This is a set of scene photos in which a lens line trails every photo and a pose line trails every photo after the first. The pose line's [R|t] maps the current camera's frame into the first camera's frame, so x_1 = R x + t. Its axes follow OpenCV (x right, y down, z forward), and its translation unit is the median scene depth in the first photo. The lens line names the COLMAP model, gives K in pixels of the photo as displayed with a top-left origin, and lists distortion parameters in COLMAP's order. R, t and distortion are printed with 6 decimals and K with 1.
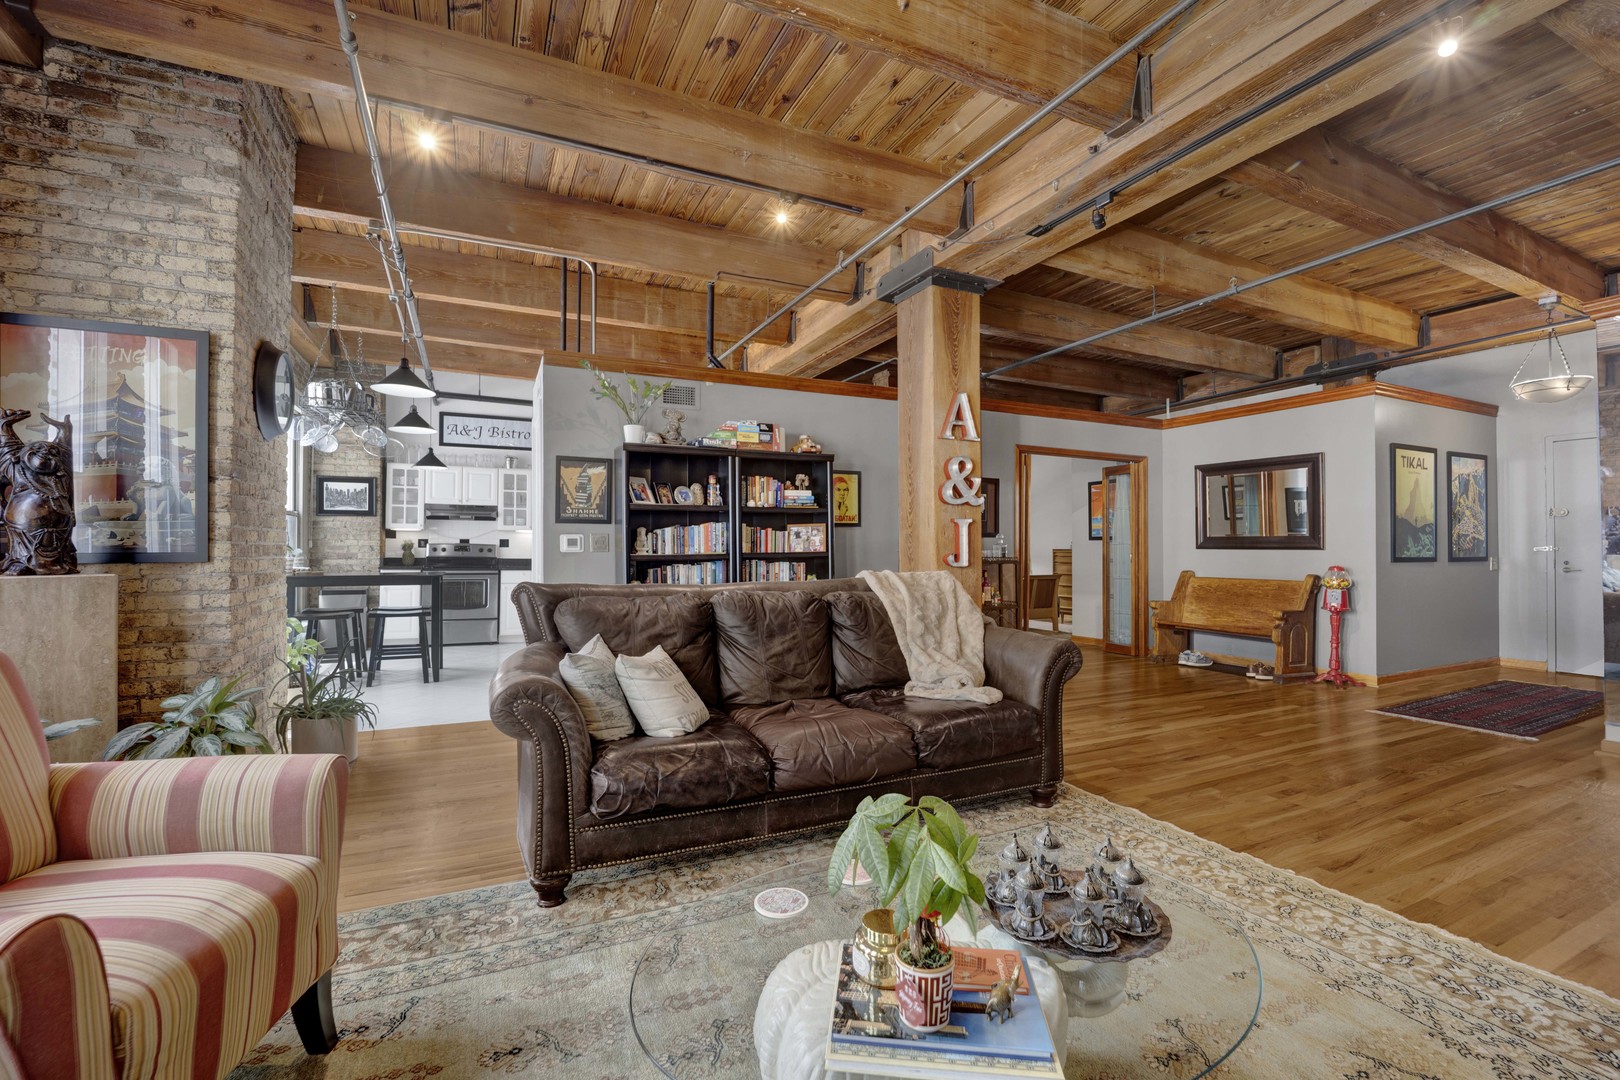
lens RADIAL K [[706.6, 0, 844.6], [0, 706.6, 543.5], [0, 0, 1]] dist [-0.017425, -0.000737]
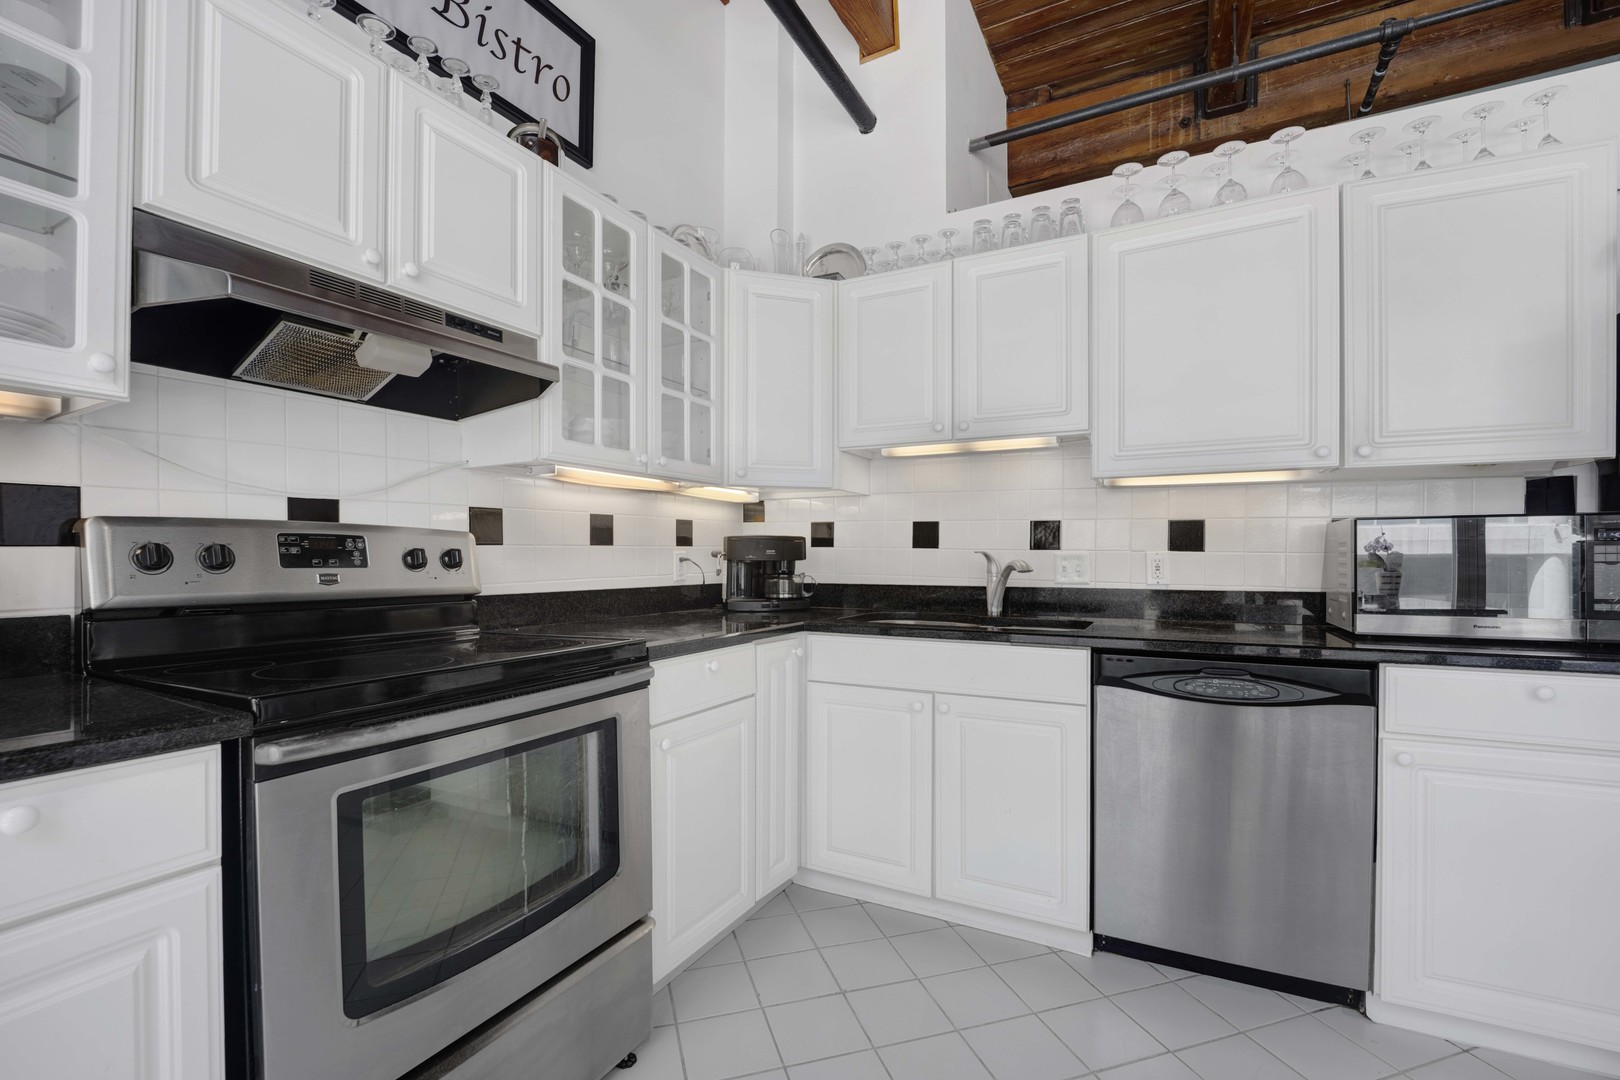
lens RADIAL K [[706.6, 0, 797.1], [0, 706.6, 551.2], [0, 0, 1]] dist [-0.017425, -0.000737]
pose [[0.822596, -0.004508, 0.568609, -0.590000], [0.000314, 0.999972, 0.007475, 0.007118], [-0.568627, -0.005970, 0.822574, 0.847338]]
